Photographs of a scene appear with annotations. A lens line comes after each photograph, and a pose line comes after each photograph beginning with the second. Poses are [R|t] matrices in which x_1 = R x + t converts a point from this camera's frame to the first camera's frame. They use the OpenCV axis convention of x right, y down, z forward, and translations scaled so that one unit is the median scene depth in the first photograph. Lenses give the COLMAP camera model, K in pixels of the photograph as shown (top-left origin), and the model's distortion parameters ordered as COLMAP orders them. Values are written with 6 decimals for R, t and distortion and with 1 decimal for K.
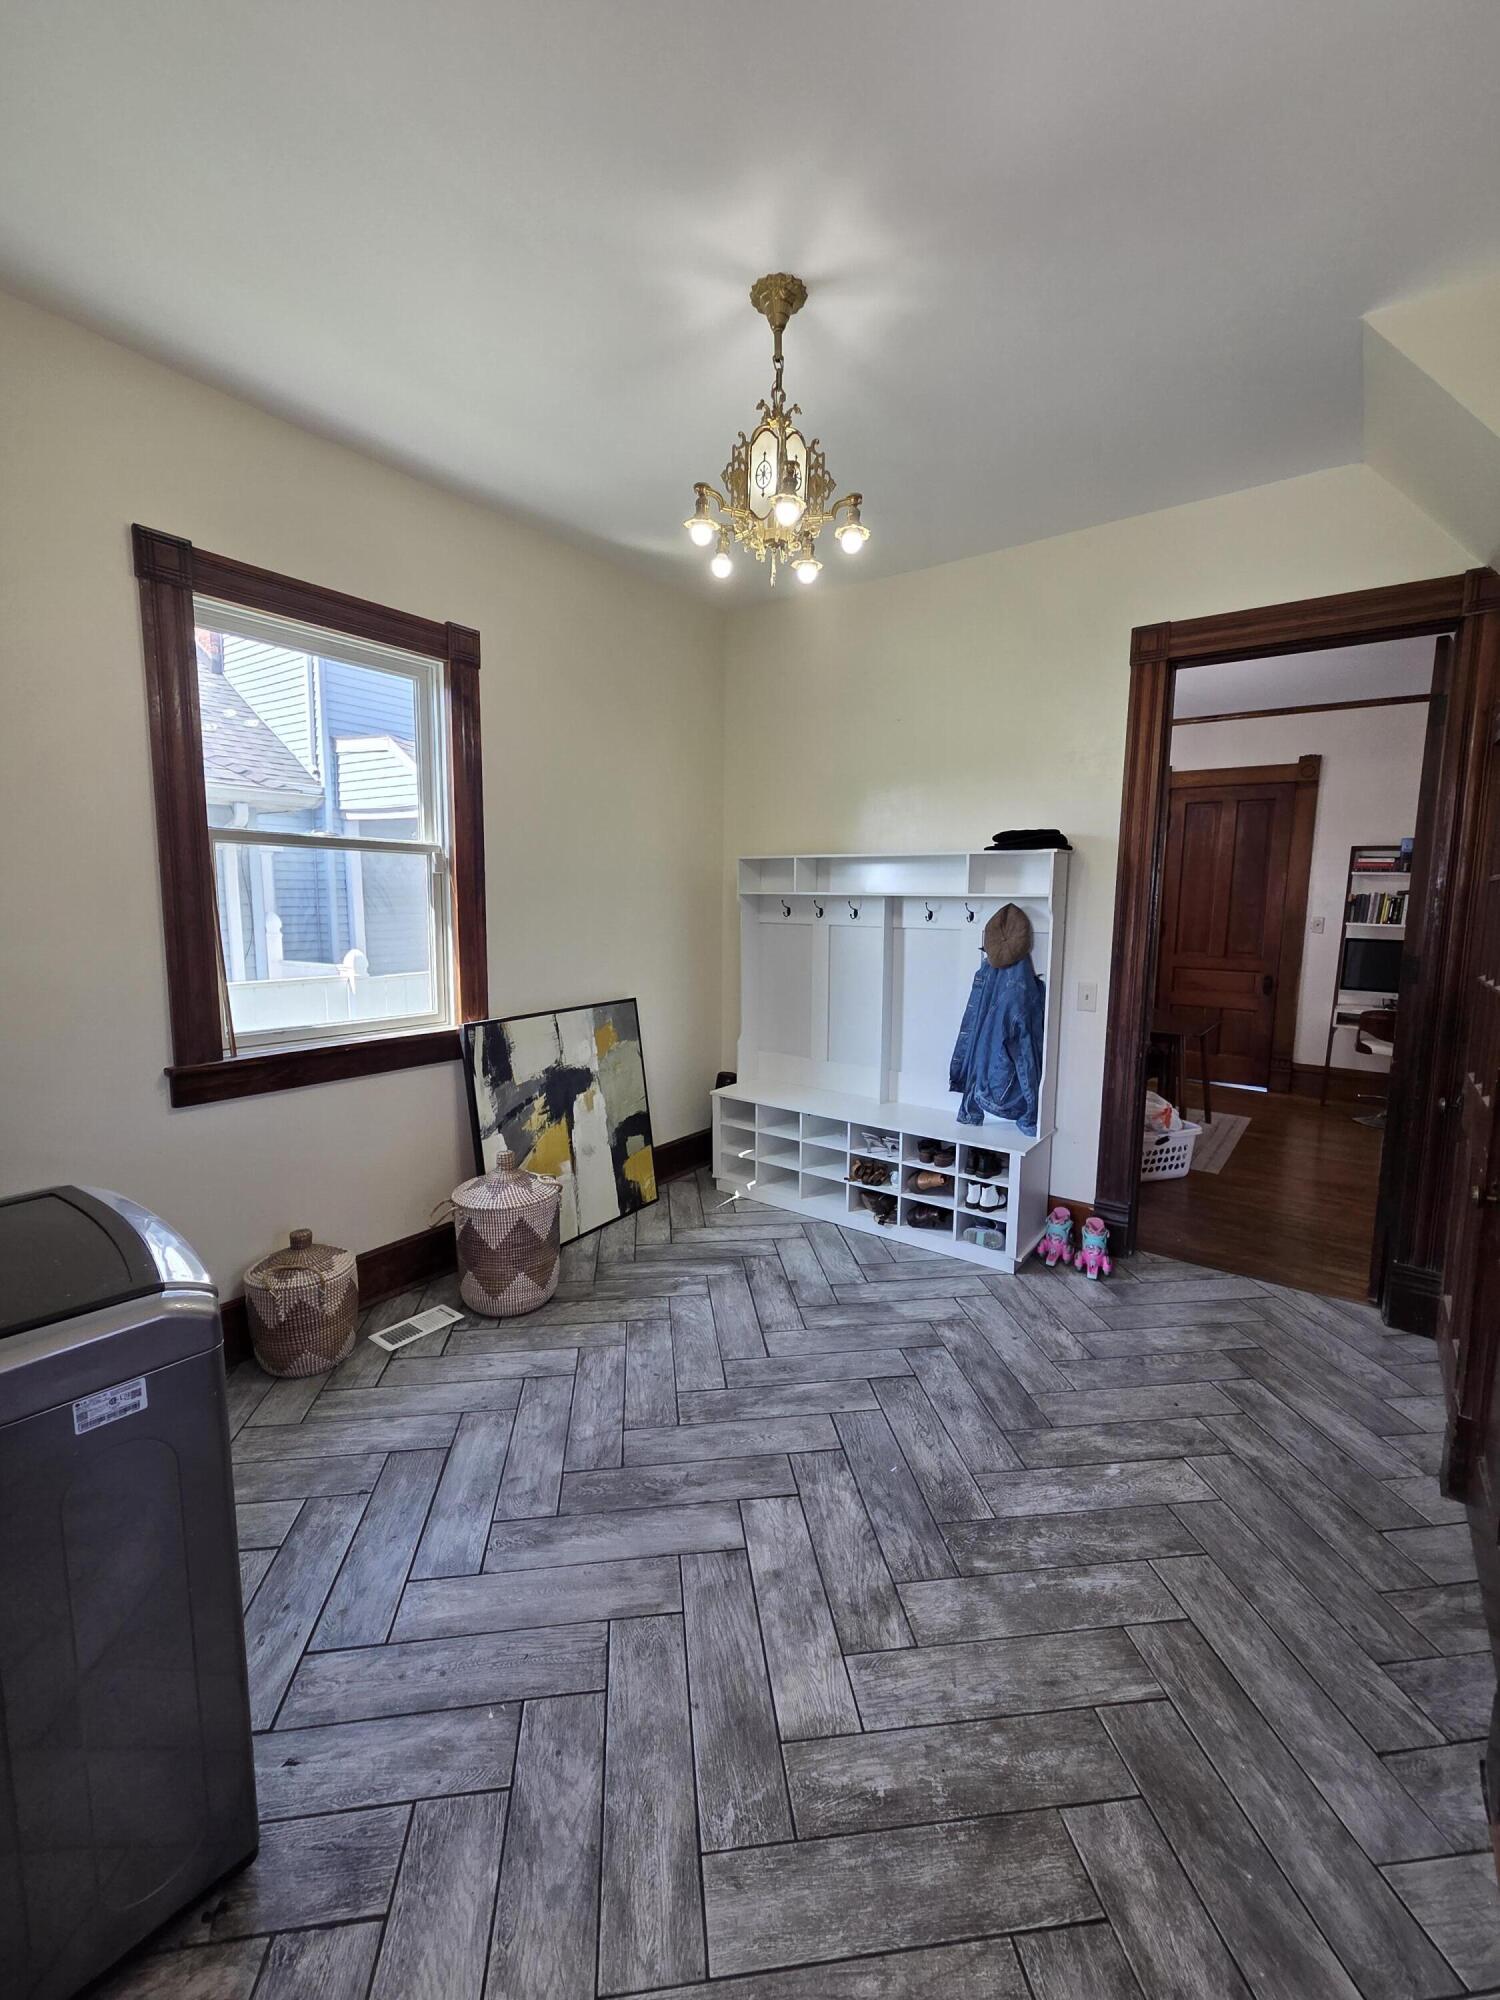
lens RADIAL K [[821.1, 0, 750.7], [0, 821.1, 1001.7], [0, 0, 1]] dist [0.004784, -0.002122]
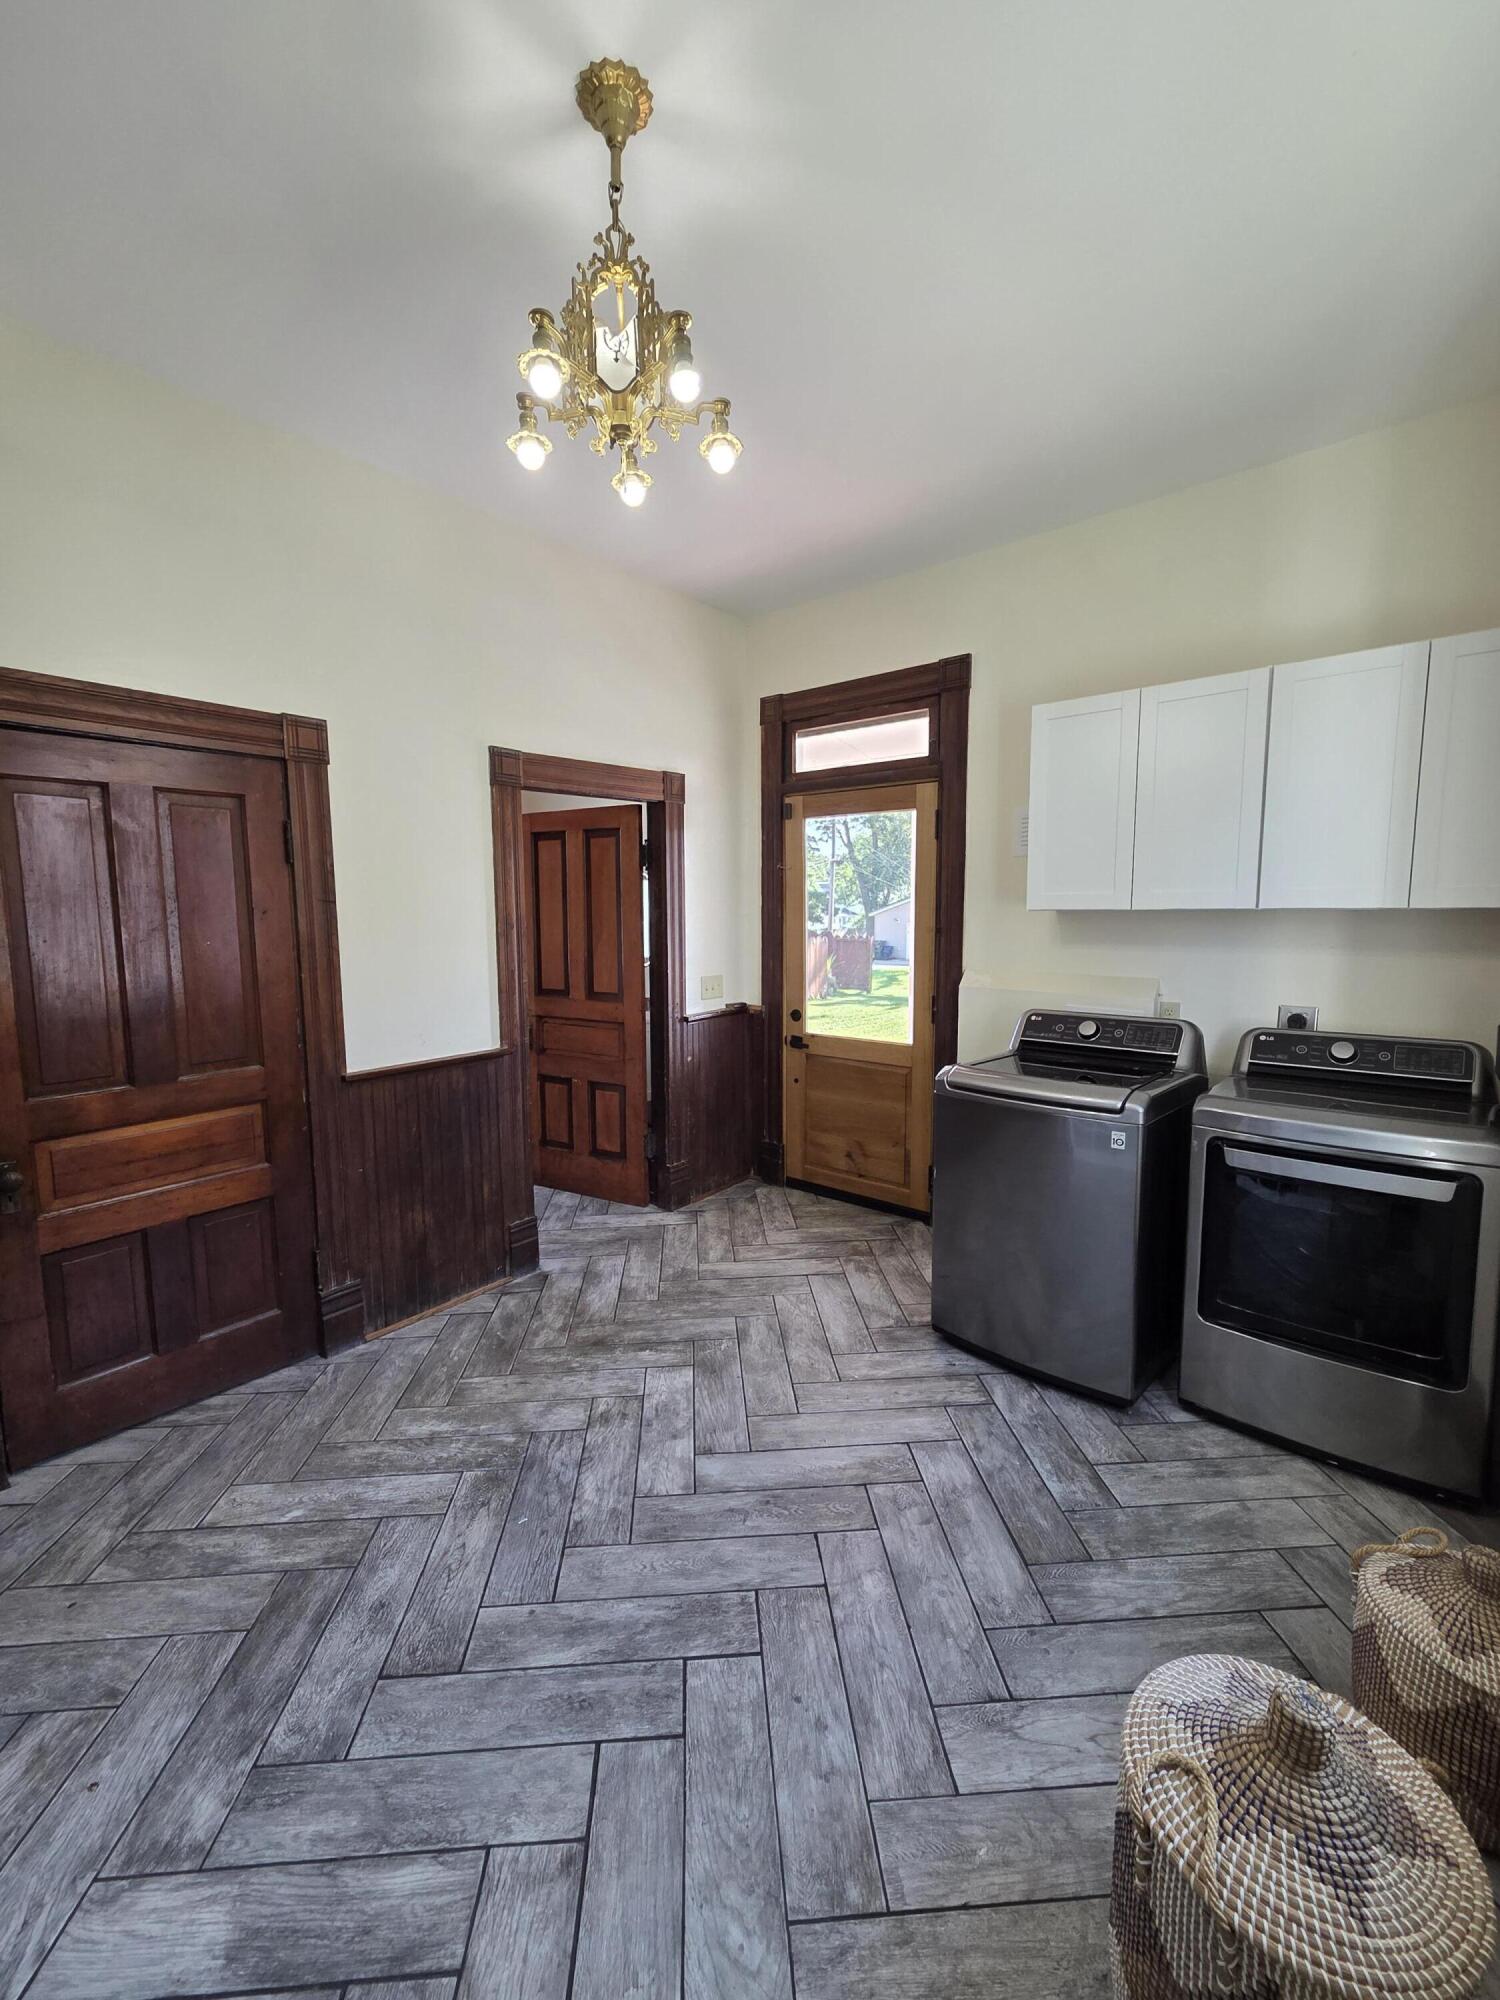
lens RADIAL K [[821.1, 0, 747.8], [0, 821.1, 997.3], [0, 0, 1]] dist [0.004784, -0.002122]
pose [[-0.997667, -0.013460, 0.066921, -0.145204], [0.002724, 0.971734, 0.236063, -0.245222], [-0.068207, 0.235695, -0.969431, 1.893950]]
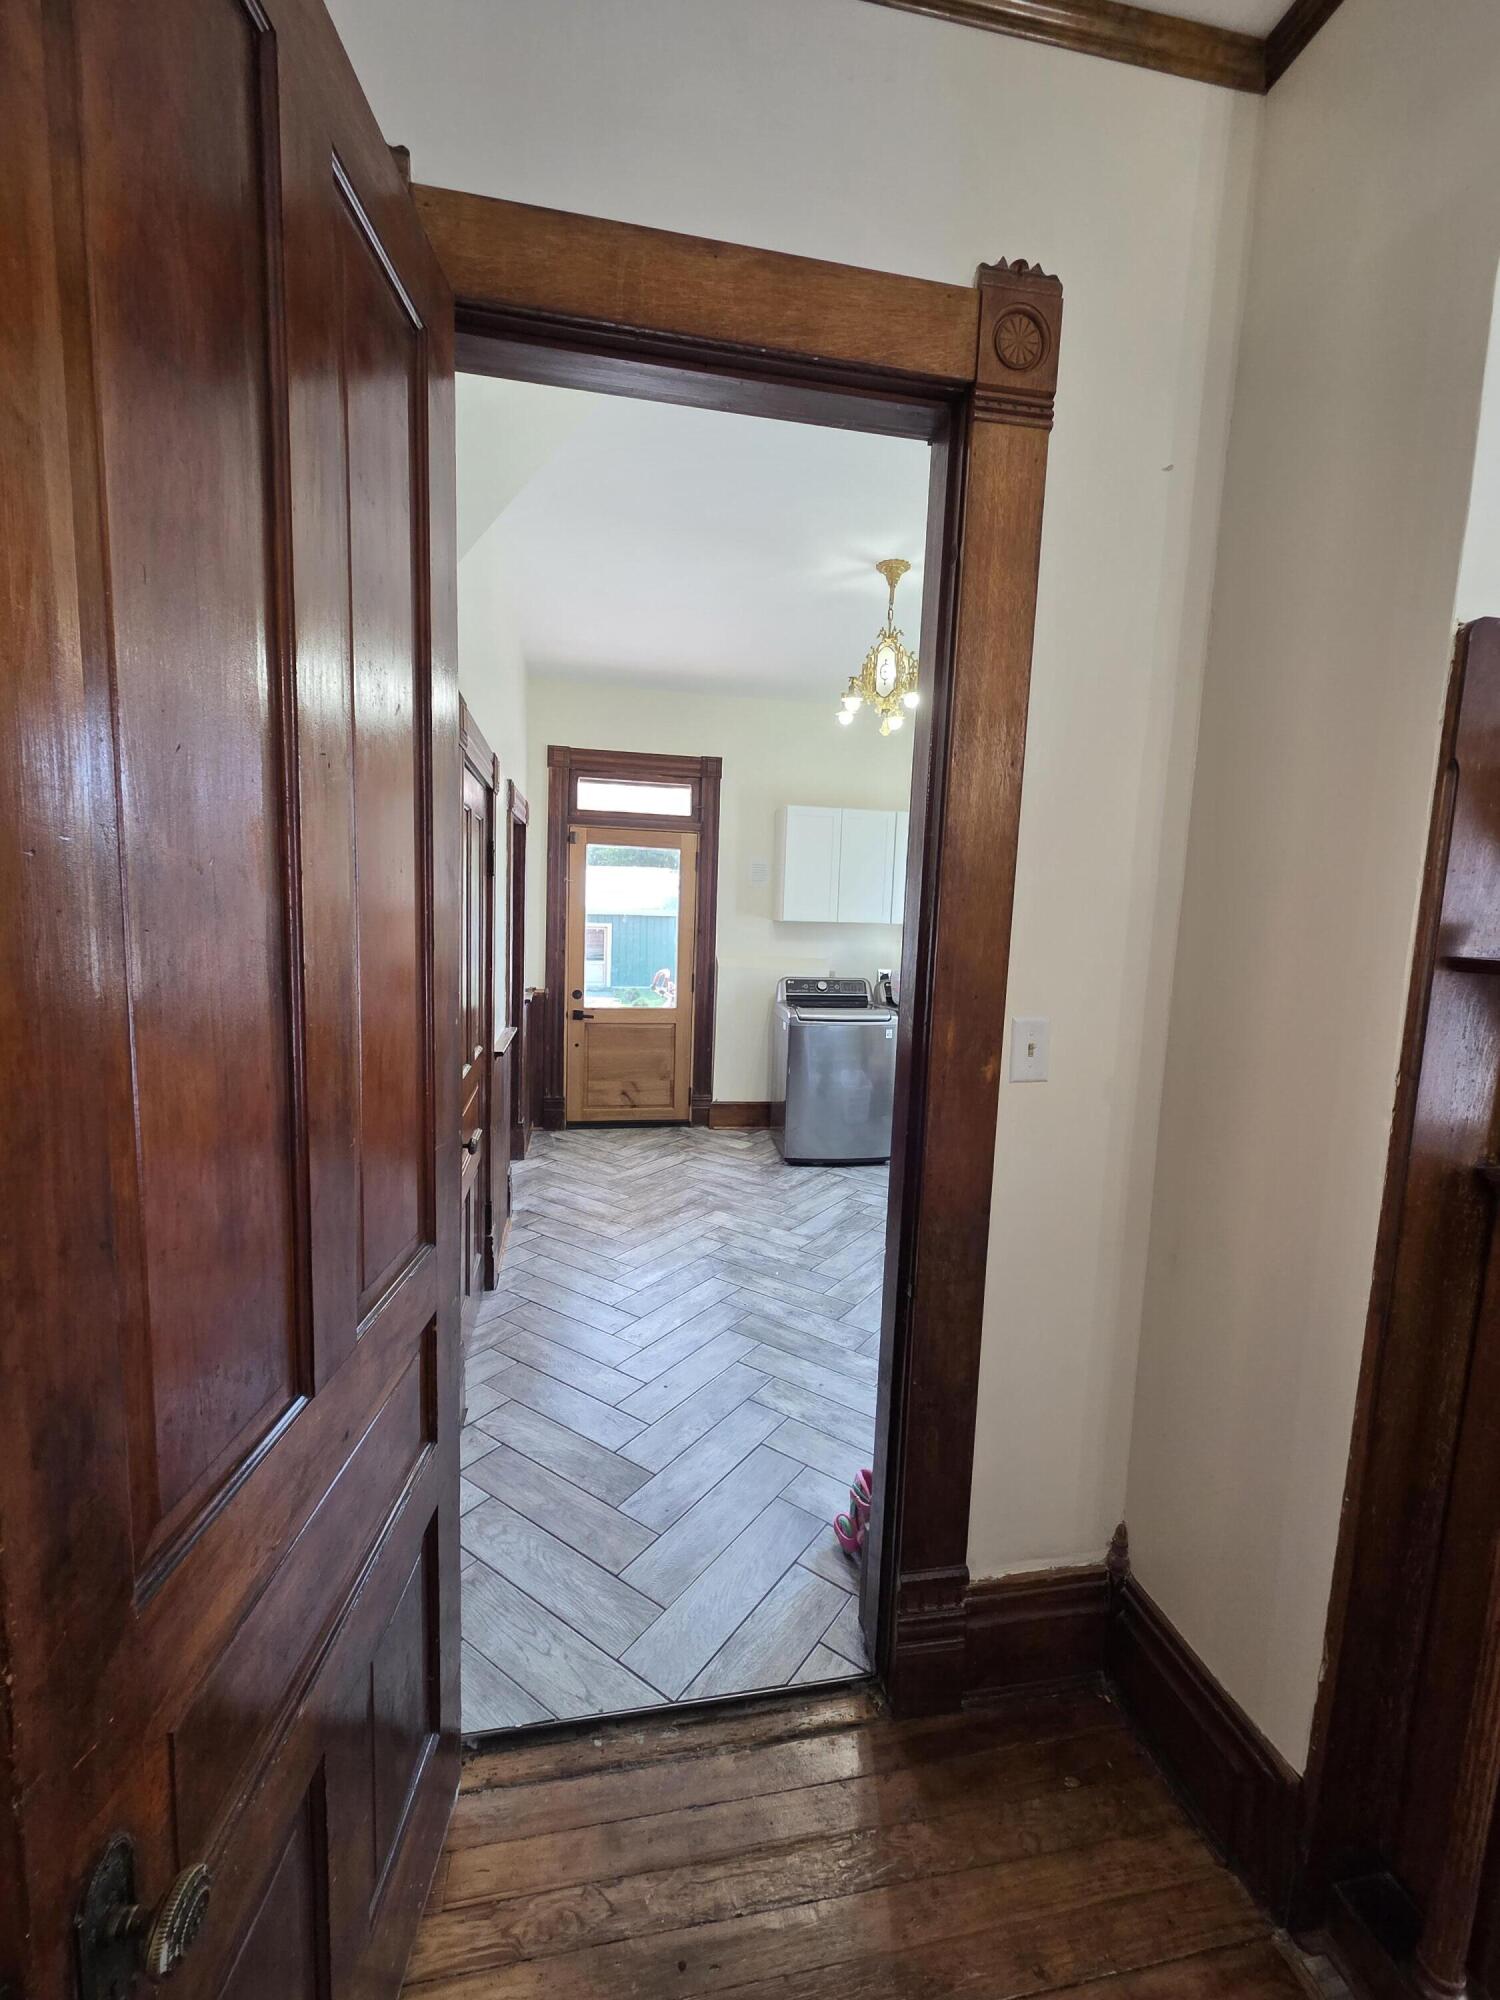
lens RADIAL K [[821.1, 0, 747.7], [0, 821.1, 998.8], [0, 0, 1]] dist [0.004784, -0.002122]
pose [[-0.681487, 0.046319, -0.730363, 1.492063], [-0.134613, 0.973033, 0.187313, -0.277803], [0.719343, 0.225968, -0.656875, 2.064202]]
